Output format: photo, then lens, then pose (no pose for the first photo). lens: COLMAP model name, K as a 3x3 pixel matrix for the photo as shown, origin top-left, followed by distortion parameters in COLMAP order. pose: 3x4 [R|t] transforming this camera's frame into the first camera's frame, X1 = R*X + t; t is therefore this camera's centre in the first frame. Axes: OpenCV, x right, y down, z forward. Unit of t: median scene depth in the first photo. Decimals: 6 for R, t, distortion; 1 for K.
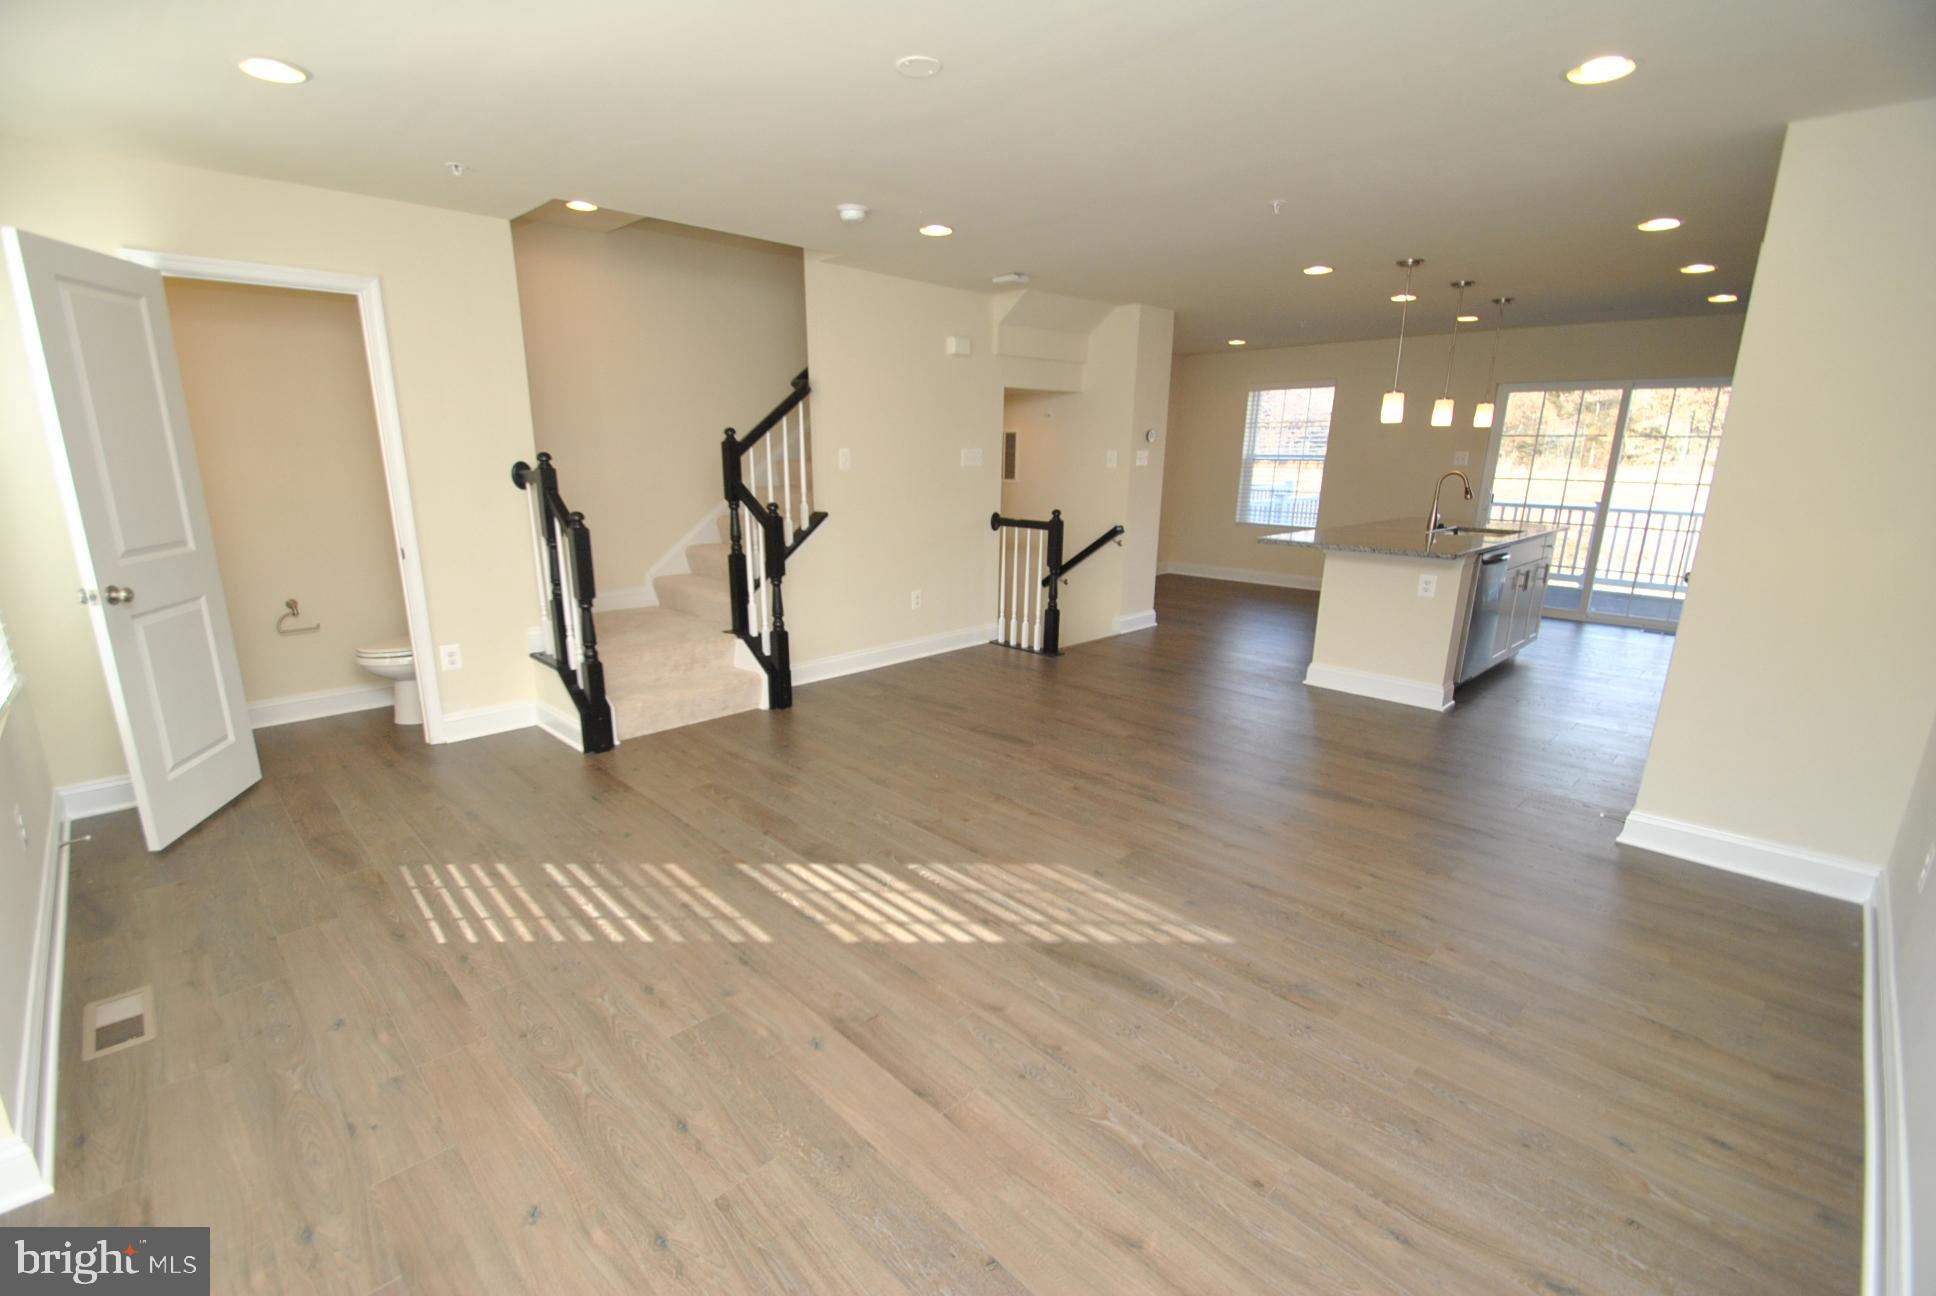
lens RADIAL K [[854.9, 0, 947.5], [0, 854.9, 671.9], [0, 0, 1]] dist [0.003903, 0.000213]
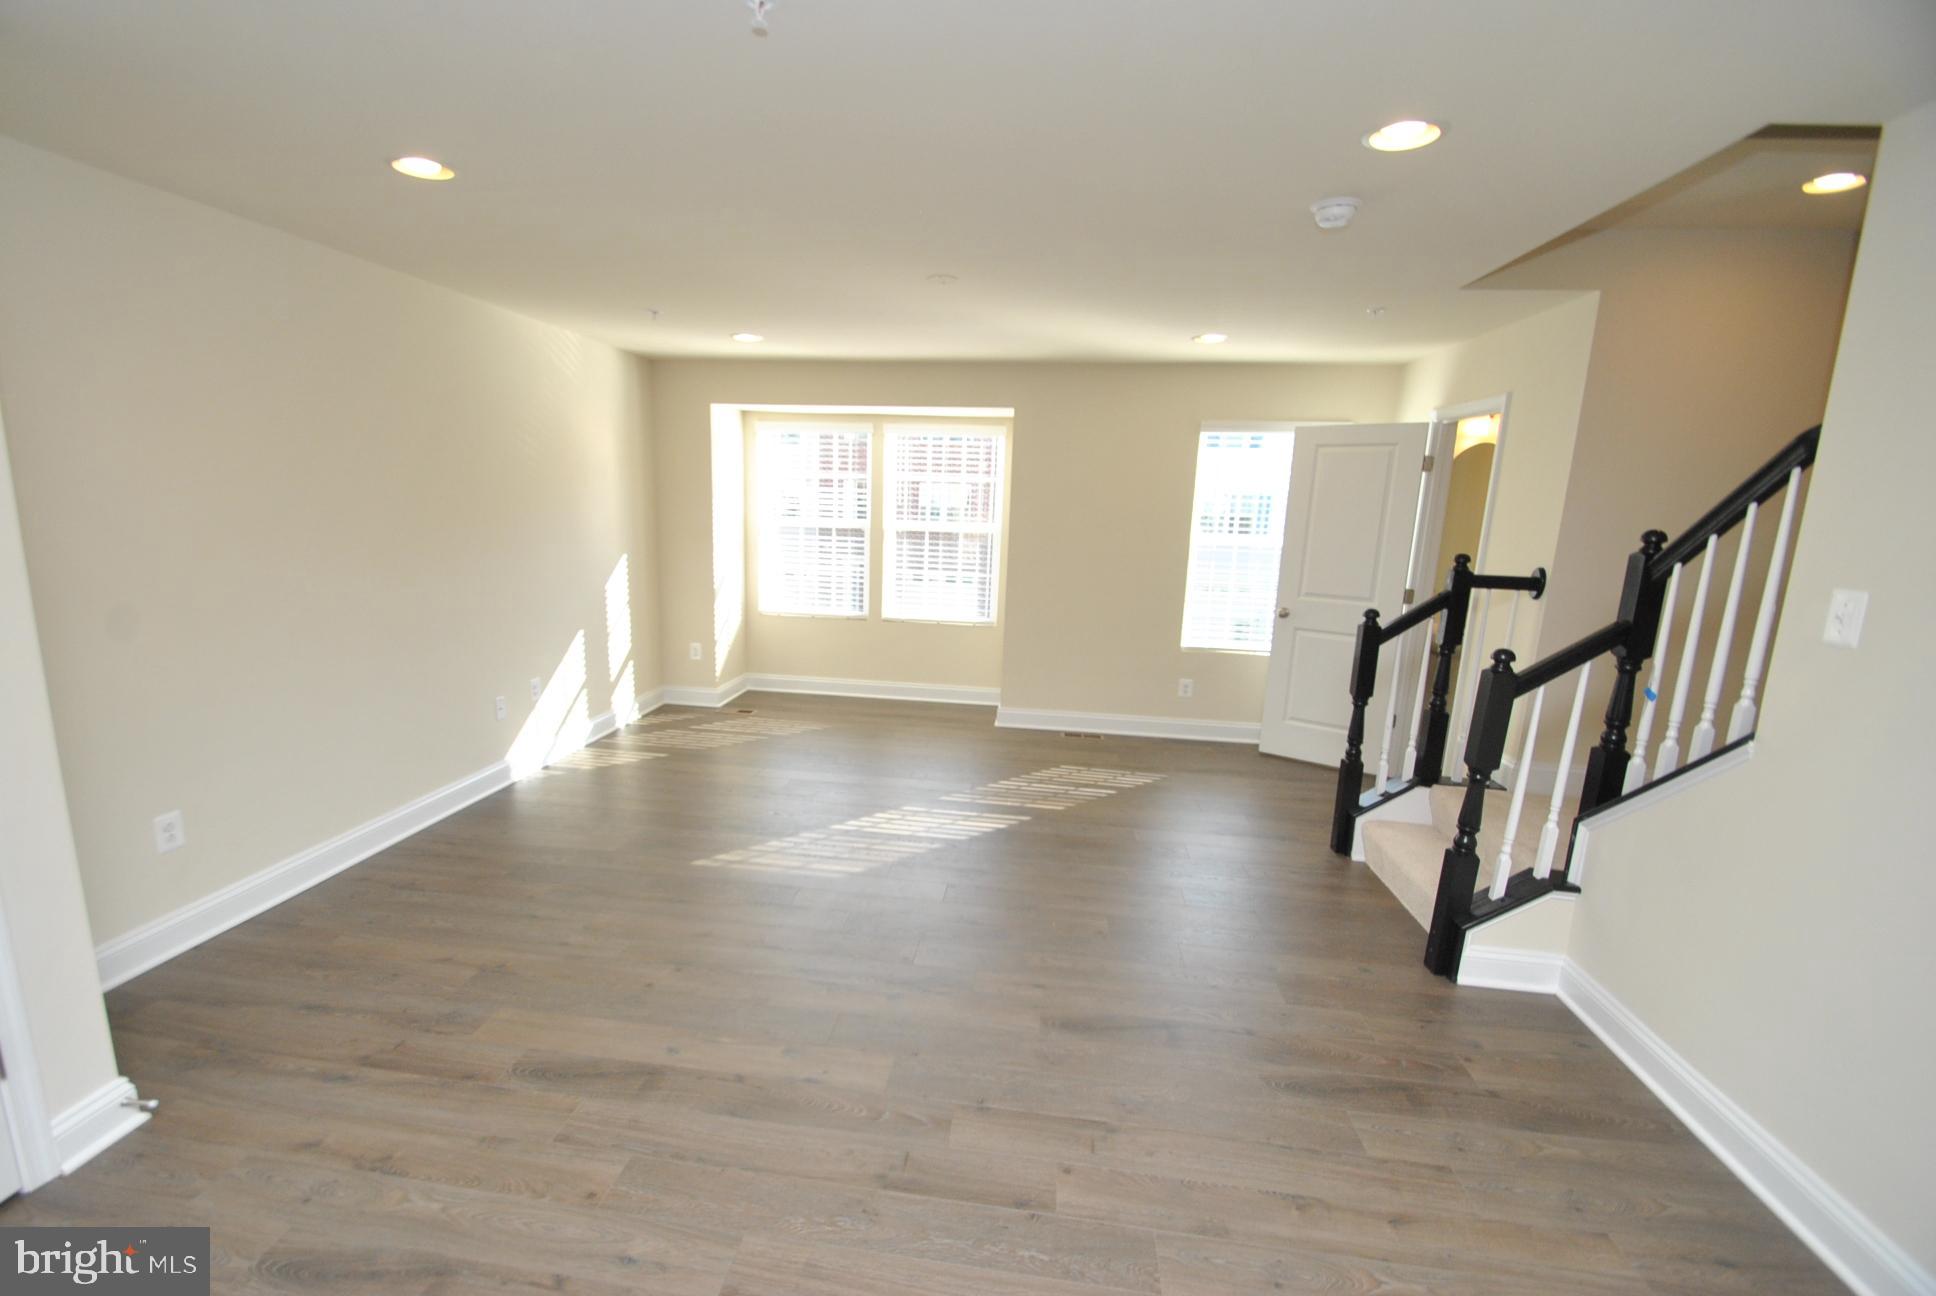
lens RADIAL K [[849.9, 0, 933.7], [0, 849.9, 664.2], [0, 0, 1]] dist [-0.004192, -0.000524]
pose [[-0.801068, 0.085964, -0.592369, 0.569007], [-0.180842, 0.908630, 0.376414, -0.413266], [0.570602, 0.408658, -0.712329, 1.460993]]
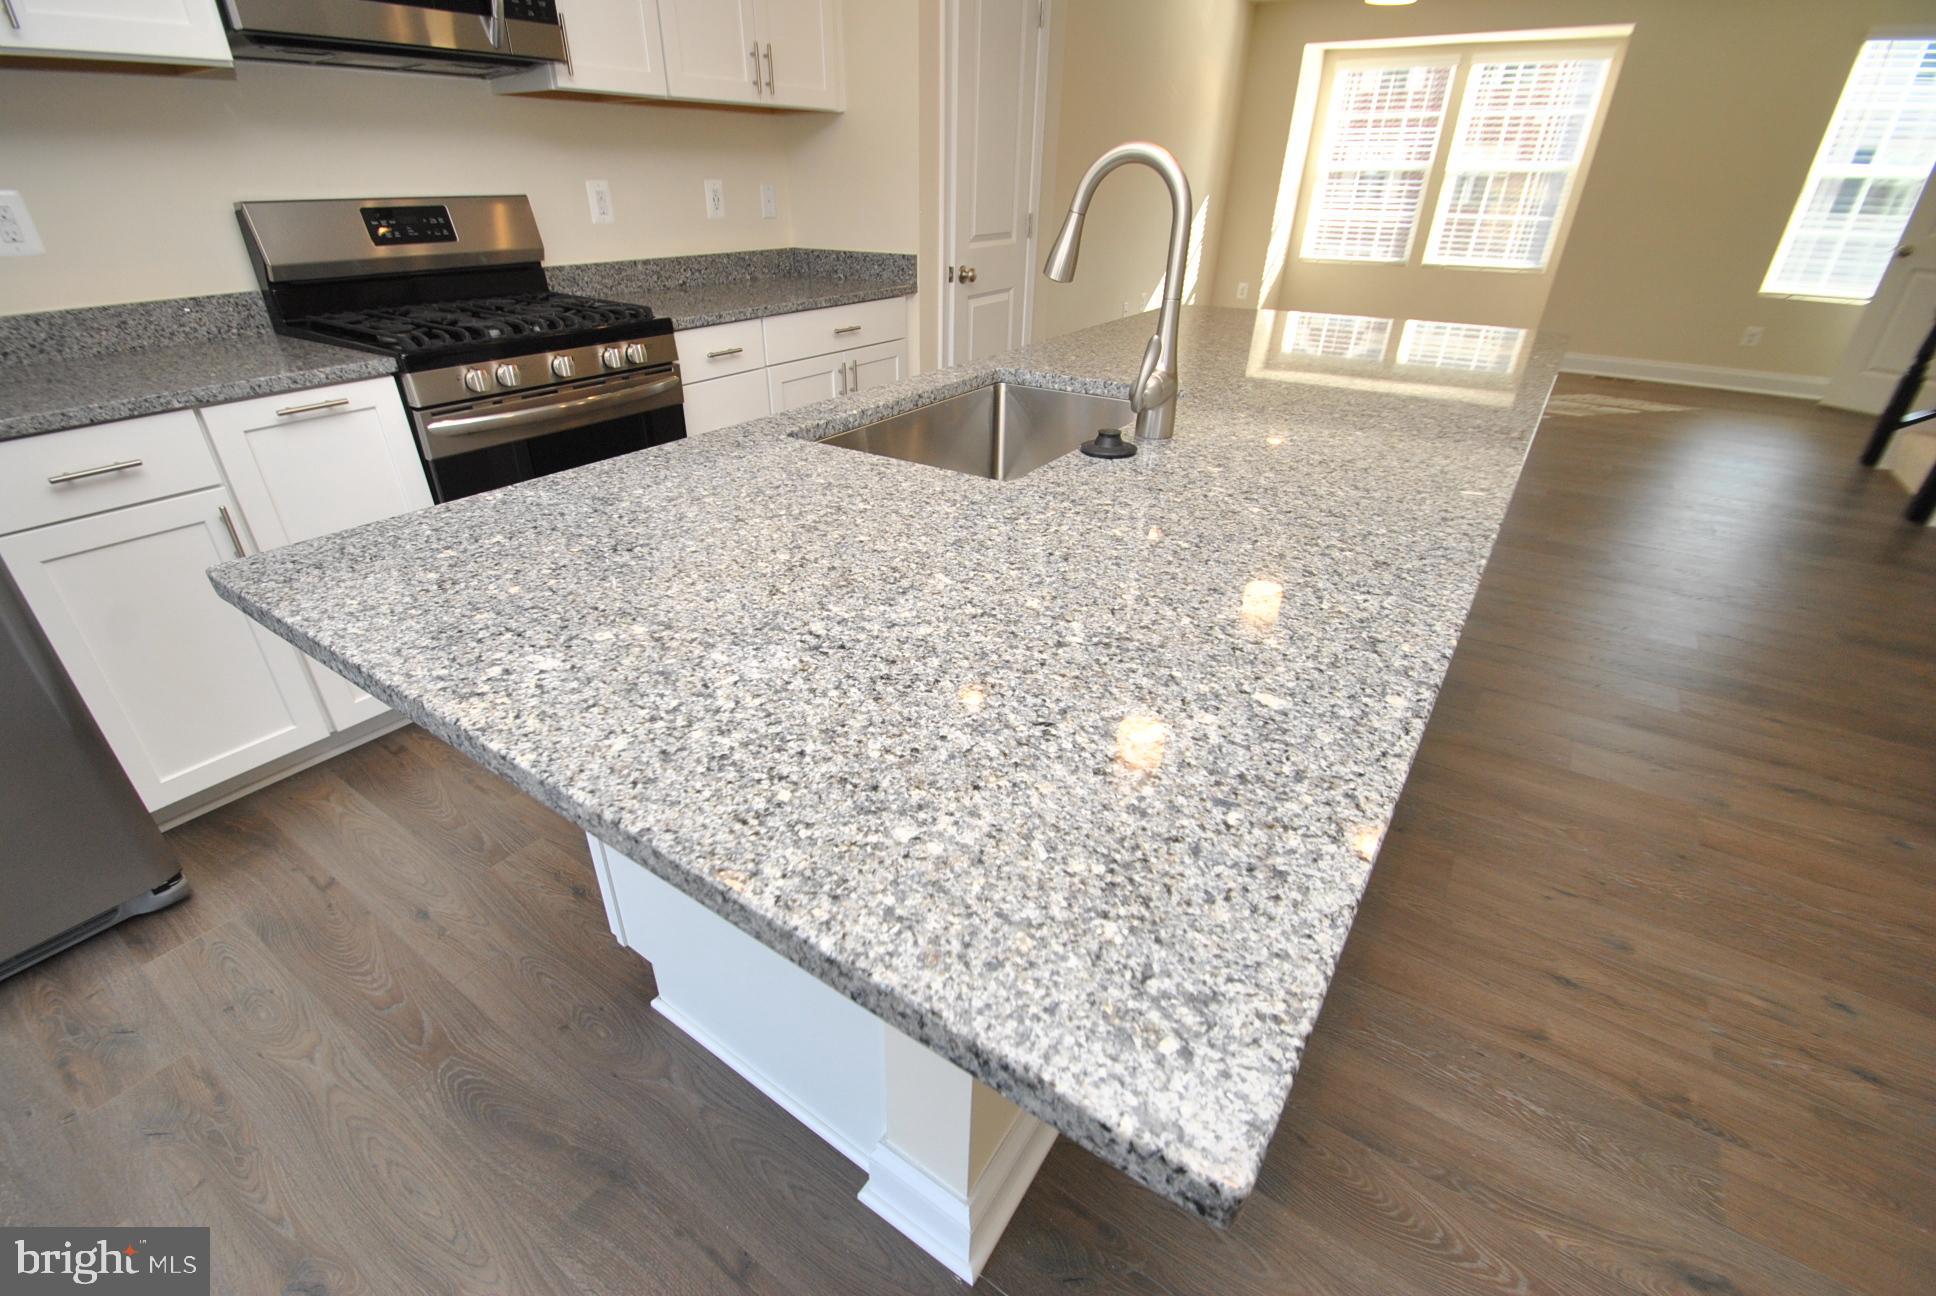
lens RADIAL K [[873.0, 0, 912.7], [0, 873.0, 688.9], [0, 0, 1]] dist [0.018713, -0.016252]
pose [[-0.985434, 0.078619, -0.150795, 1.098740], [-0.049729, 0.714744, 0.697616, -0.454930], [0.162626, 0.694953, -0.700424, 1.962444]]
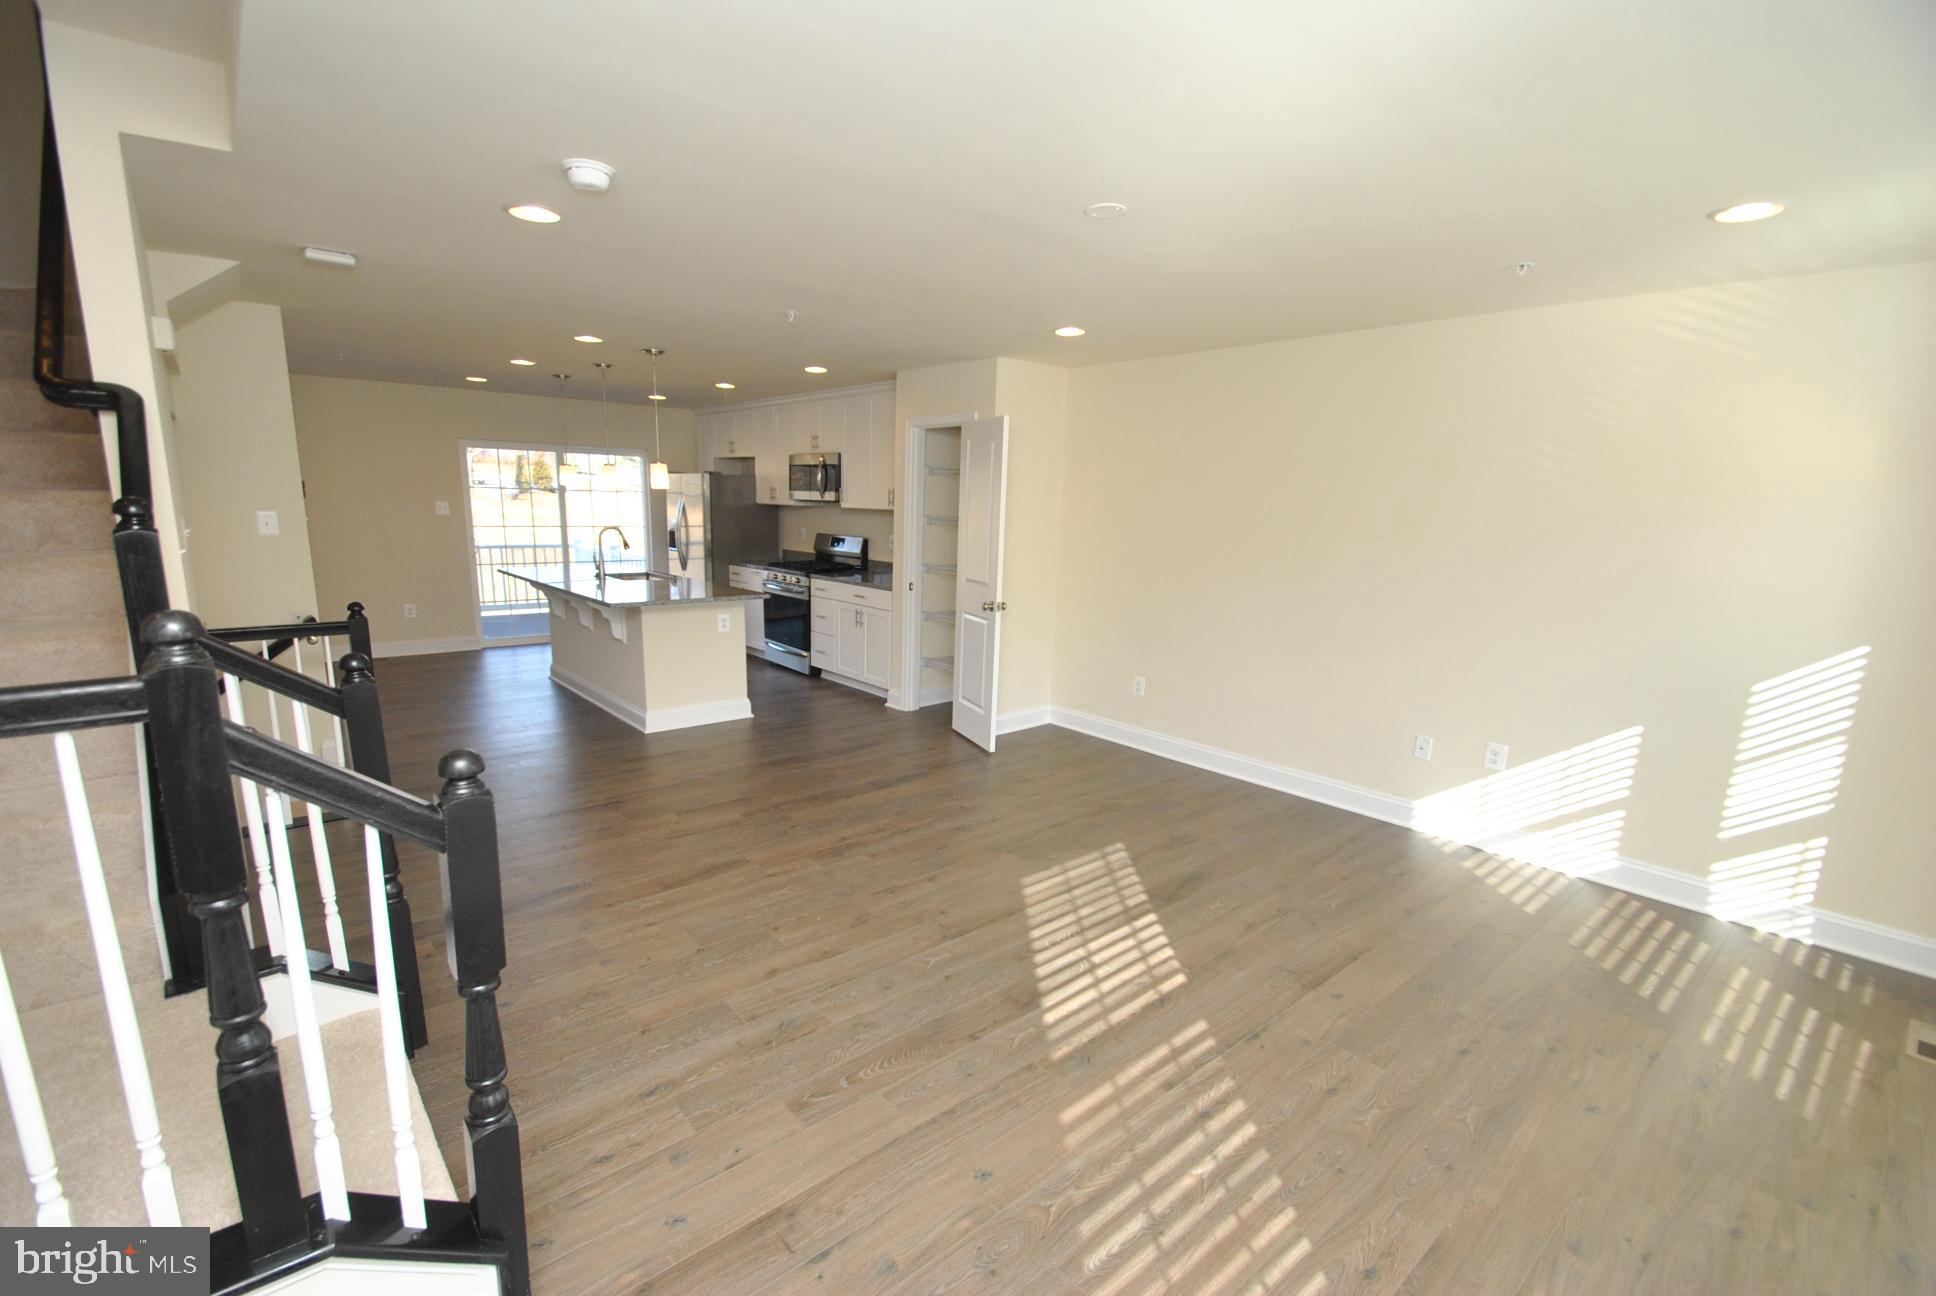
lens RADIAL K [[819.3, 0, 937.0], [0, 819.3, 679.2], [0, 0, 1]] dist [0.014044, 0.000134]
pose [[0.084563, -0.218672, 0.972127, -0.757359], [0.225897, 0.954426, 0.195040, -0.242382], [-0.970474, 0.203108, 0.130106, 0.747964]]
